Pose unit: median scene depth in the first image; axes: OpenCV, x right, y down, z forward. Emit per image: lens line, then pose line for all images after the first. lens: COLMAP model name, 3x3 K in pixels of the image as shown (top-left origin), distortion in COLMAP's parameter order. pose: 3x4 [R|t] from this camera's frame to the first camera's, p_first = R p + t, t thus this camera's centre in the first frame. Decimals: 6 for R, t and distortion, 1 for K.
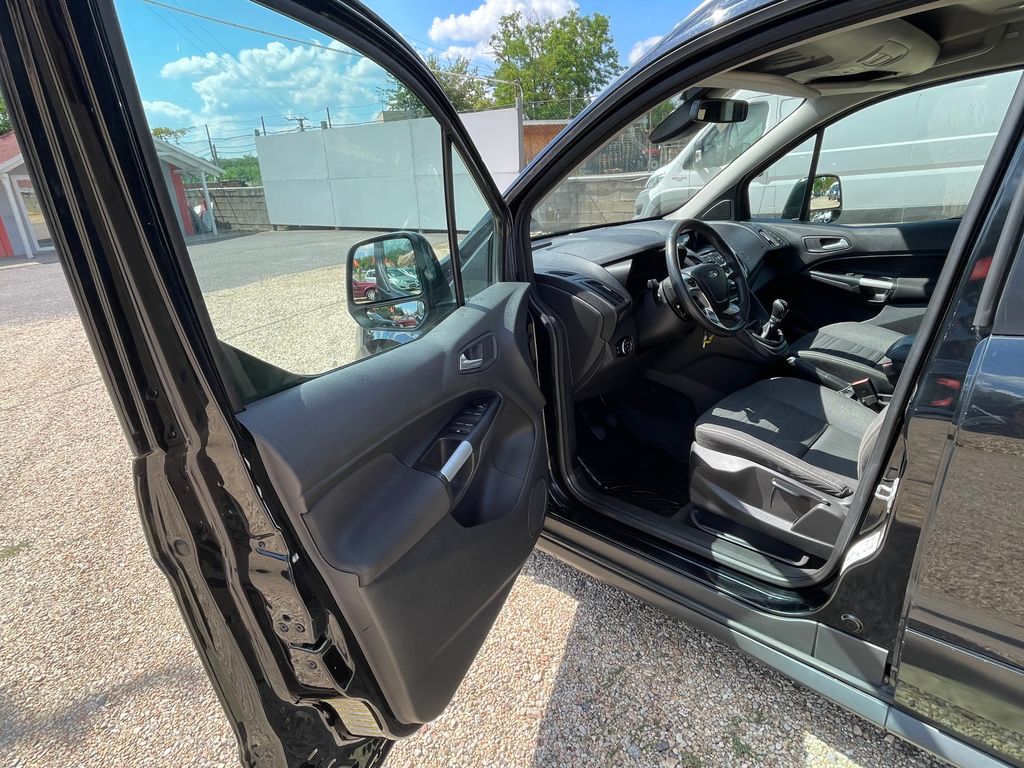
lens RADIAL K [[553.4, 0, 512.0], [0, 553.4, 384.0], [0, 0, 1]] dist [-0.009218, -0.001651]
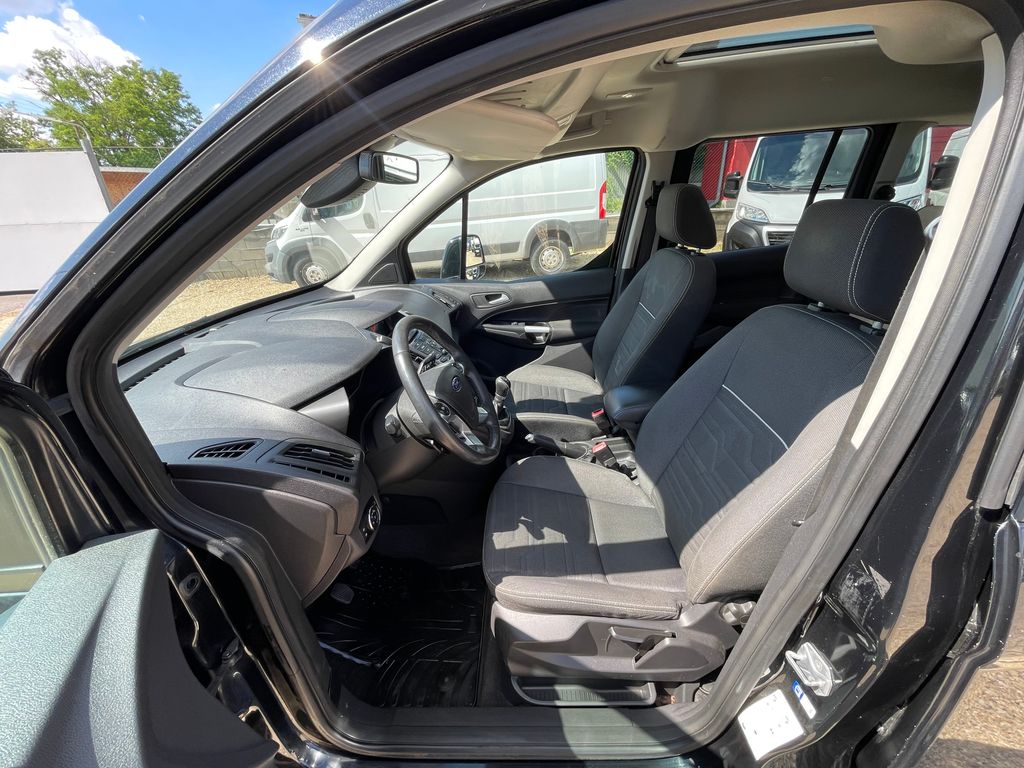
lens RADIAL K [[414.4, 0, 512.0], [0, 414.4, 384.0], [0, 0, 1]] dist [-0.006025, -0.000316]
pose [[0.737597, -0.248972, 0.627665, 0.040151], [0.240023, 0.965507, 0.100920, -0.164753], [-0.631142, 0.076216, 0.771914, 0.348627]]
